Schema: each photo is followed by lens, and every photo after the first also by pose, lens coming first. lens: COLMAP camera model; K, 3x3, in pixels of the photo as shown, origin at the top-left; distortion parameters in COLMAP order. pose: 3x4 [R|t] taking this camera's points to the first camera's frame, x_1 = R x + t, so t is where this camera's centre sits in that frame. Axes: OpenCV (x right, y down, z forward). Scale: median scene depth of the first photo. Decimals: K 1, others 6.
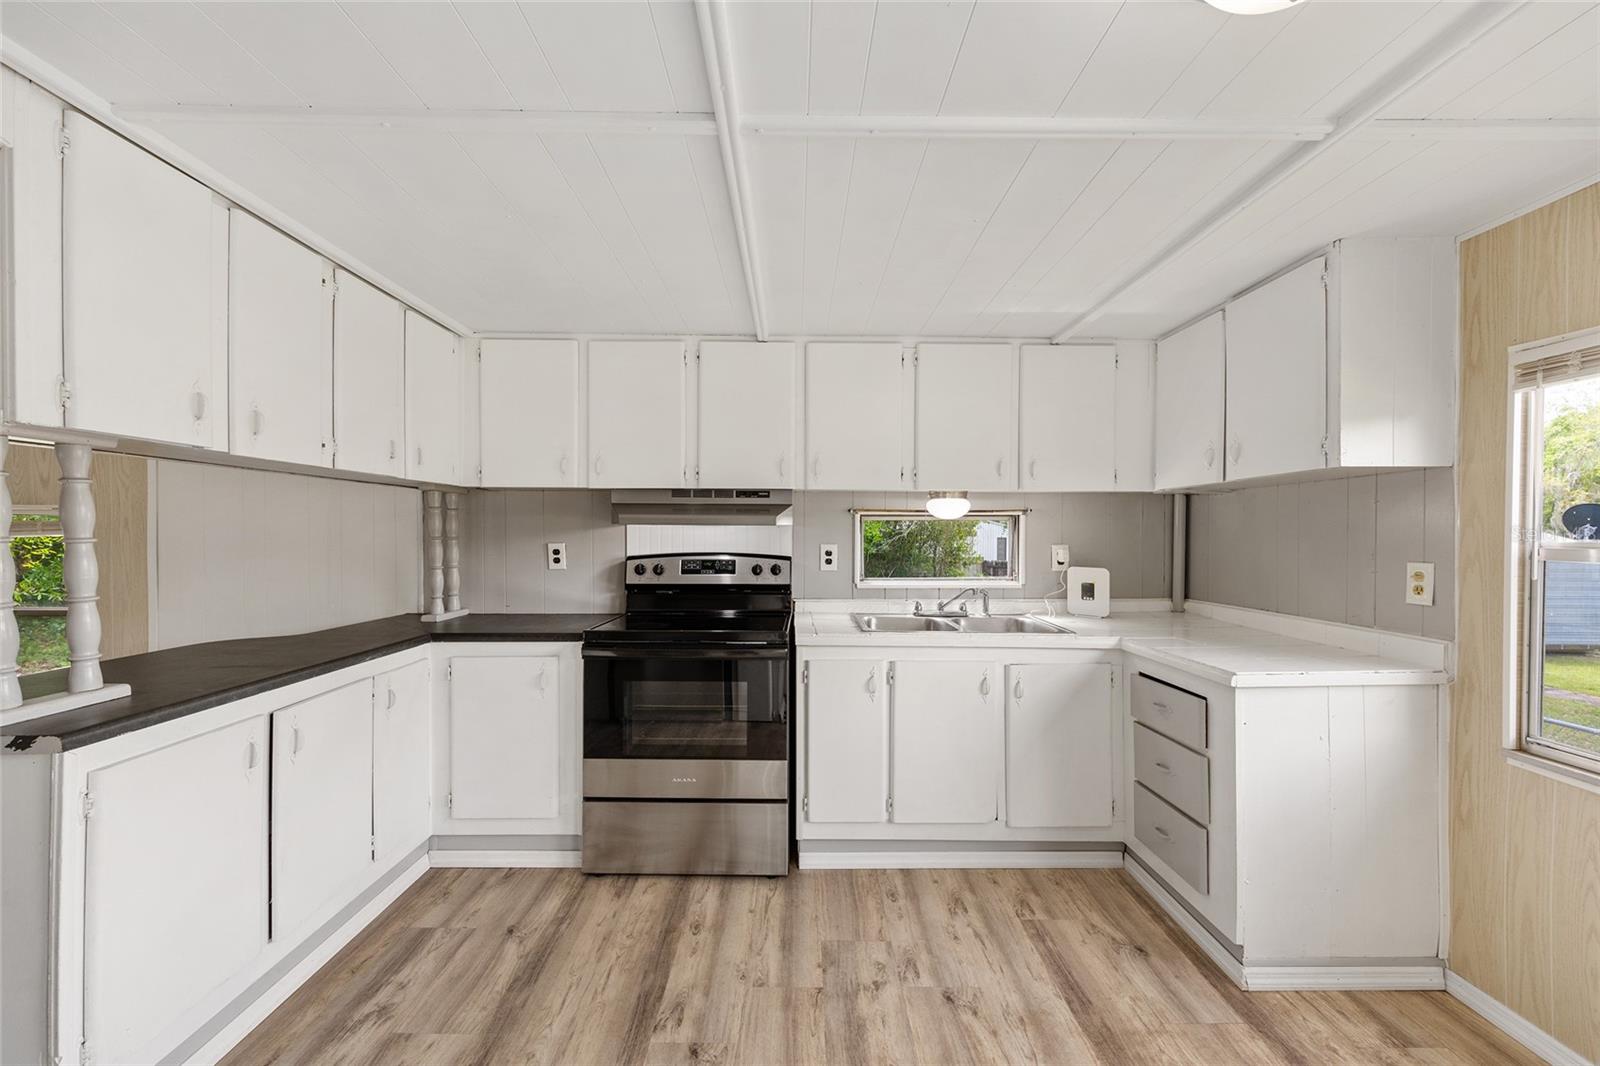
lens RADIAL K [[641.5, 0, 802.6], [0, 641.5, 536.2], [0, 0, 1]] dist [-0.004877, 0.002477]
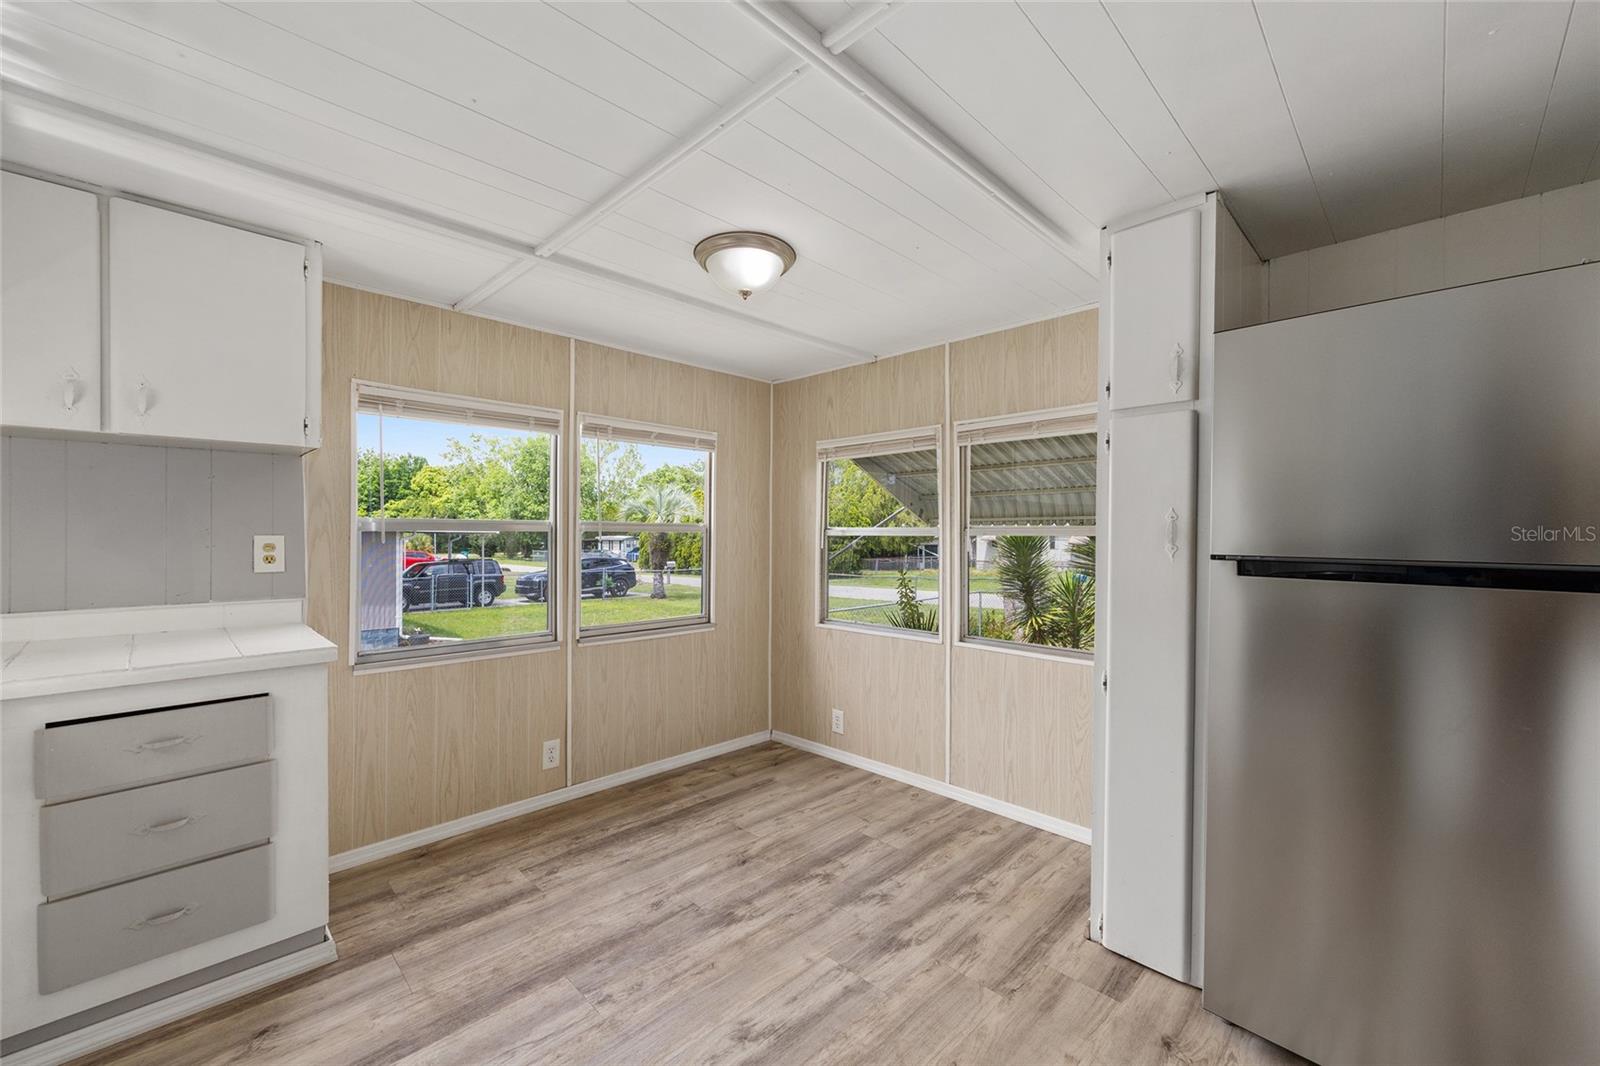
lens RADIAL K [[641.5, 0, 800.2], [0, 641.5, 536.4], [0, 0, 1]] dist [-0.004877, 0.002477]
pose [[-0.699141, -0.009121, 0.714926, -0.401095], [-0.004115, 0.999953, 0.008733, 0.022875], [-0.714972, 0.003164, -0.699146, 0.880748]]
